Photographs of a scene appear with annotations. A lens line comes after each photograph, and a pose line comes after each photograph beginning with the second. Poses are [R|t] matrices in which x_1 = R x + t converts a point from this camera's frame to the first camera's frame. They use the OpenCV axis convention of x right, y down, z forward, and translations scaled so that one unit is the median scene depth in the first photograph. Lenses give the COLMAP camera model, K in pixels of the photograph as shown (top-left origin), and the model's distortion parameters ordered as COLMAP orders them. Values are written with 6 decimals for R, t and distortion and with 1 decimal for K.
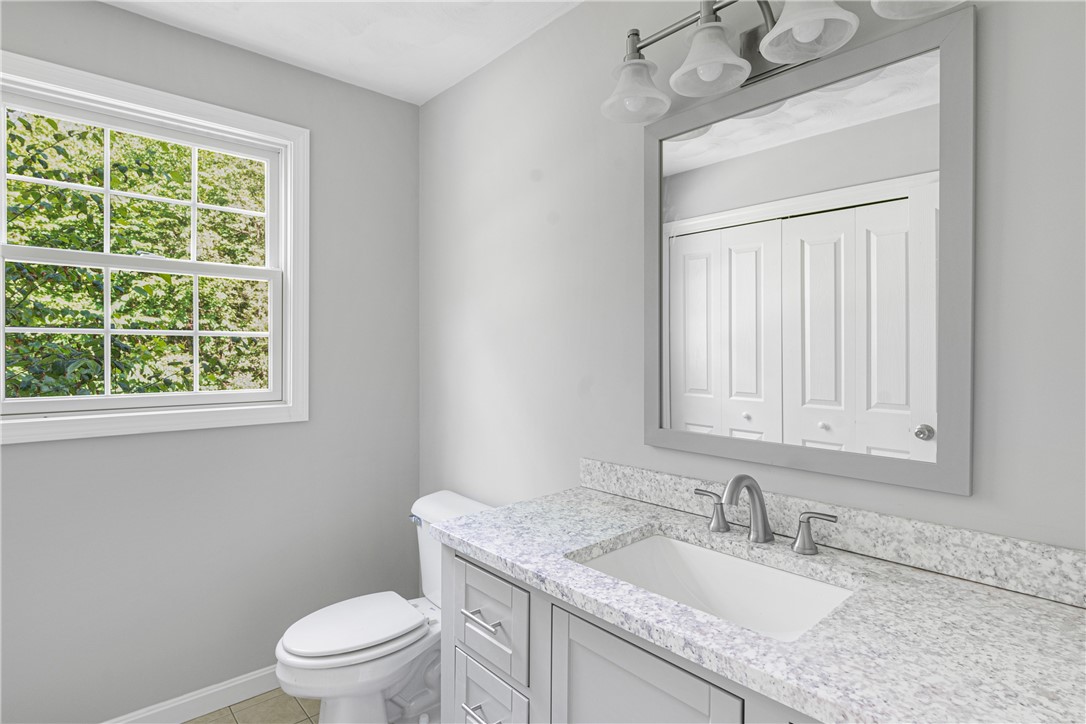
lens RADIAL K [[563.1, 0, 542.4], [0, 563.1, 357.1], [0, 0, 1]] dist [-0.003813, 0.000790]
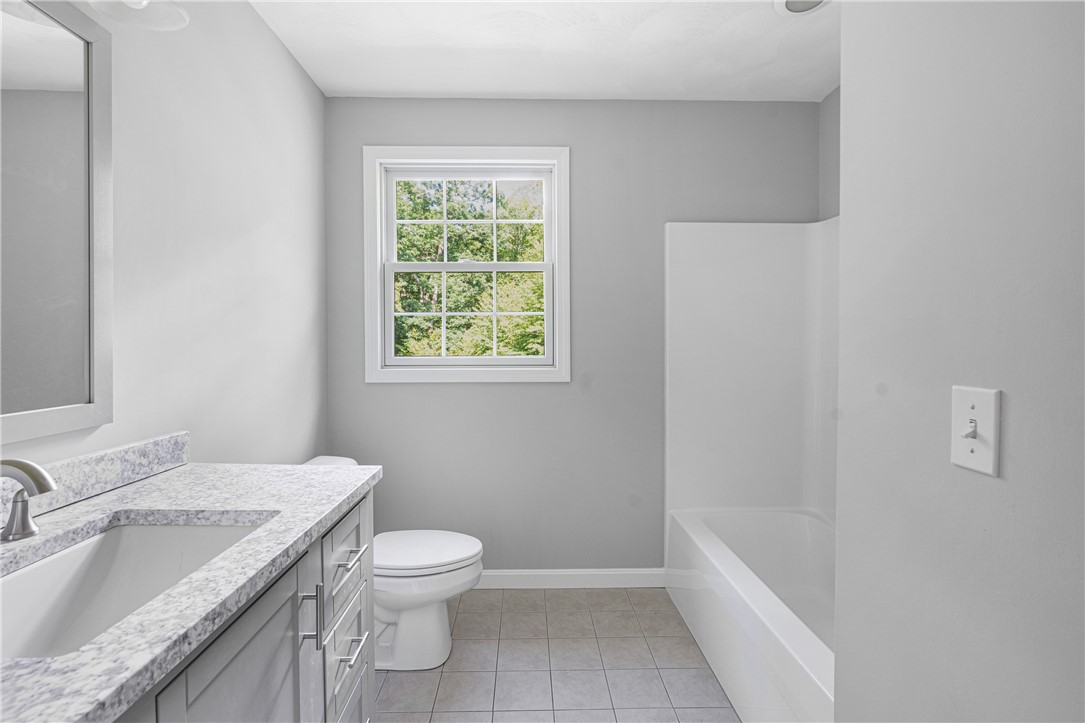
lens RADIAL K [[487.8, 0, 540.9], [0, 487.8, 356.0], [0, 0, 1]] dist [-0.010631, 0.003951]
pose [[-0.760942, -0.015349, 0.648638, -0.675074], [0.001099, 0.999688, 0.024945, 0.068756], [-0.648819, 0.019694, -0.760688, 1.186073]]
